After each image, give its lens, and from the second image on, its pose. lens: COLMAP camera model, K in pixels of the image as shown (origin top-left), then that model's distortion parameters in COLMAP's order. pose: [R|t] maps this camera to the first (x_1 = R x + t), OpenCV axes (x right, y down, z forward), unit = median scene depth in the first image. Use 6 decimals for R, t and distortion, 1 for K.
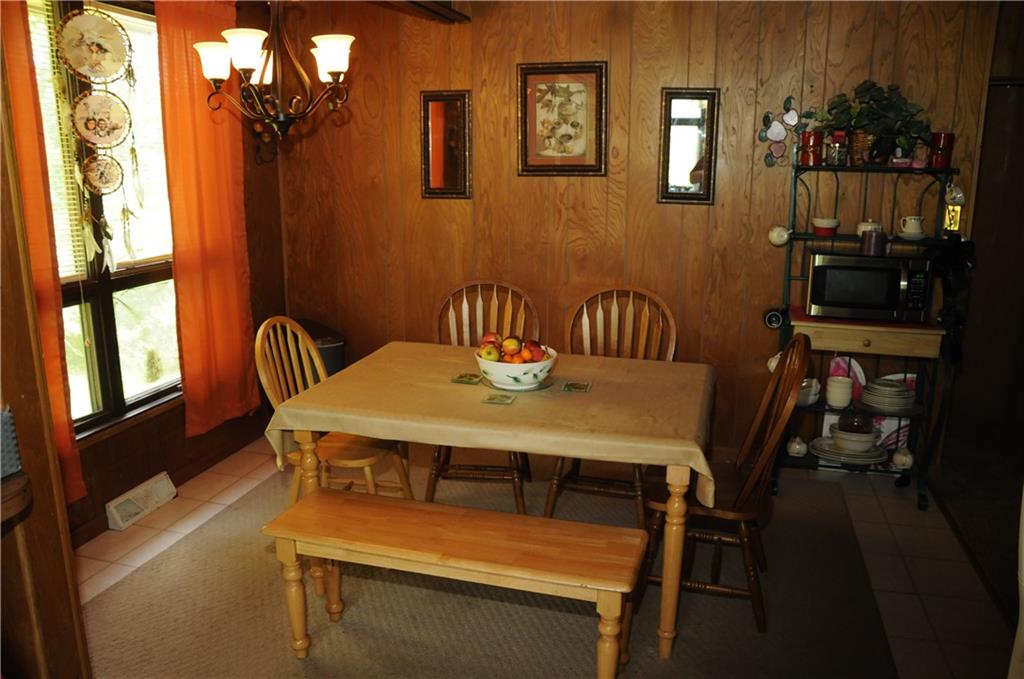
lens RADIAL K [[802.0, 0, 513.3], [0, 802.0, 339.6], [0, 0, 1]] dist [-0.118764, 0.001837]
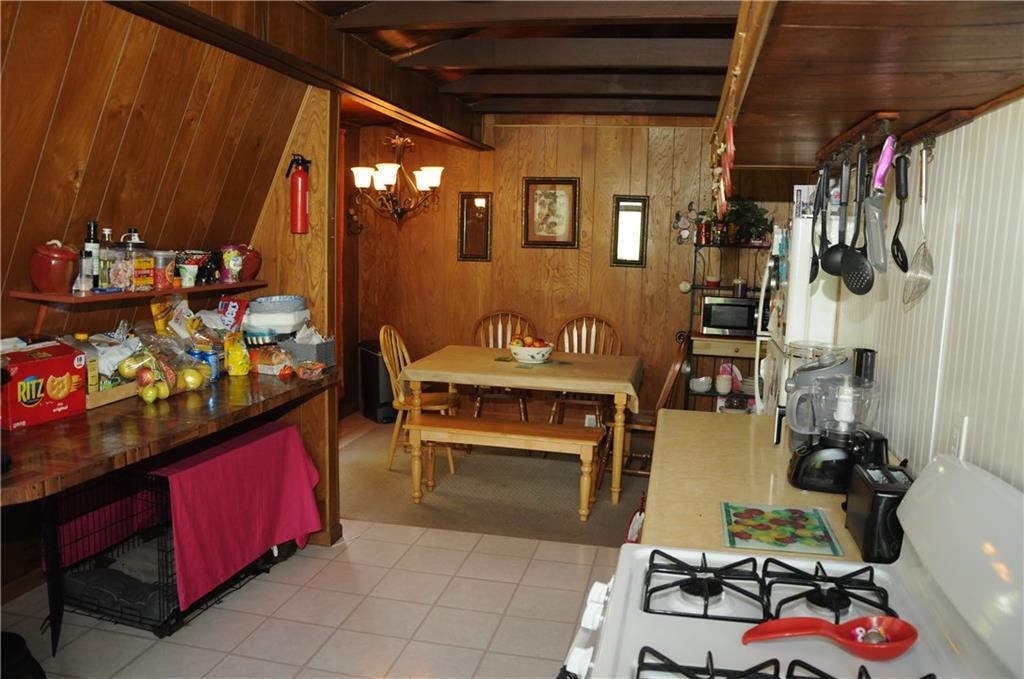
lens RADIAL K [[802.0, 0, 510.3], [0, 802.0, 339.0], [0, 0, 1]] dist [-0.118764, 0.001837]
pose [[0.998570, 0.016132, 0.050977, -0.099043], [-0.011276, 0.995494, -0.094151, 0.127775], [-0.052266, 0.093442, 0.994252, -0.571794]]
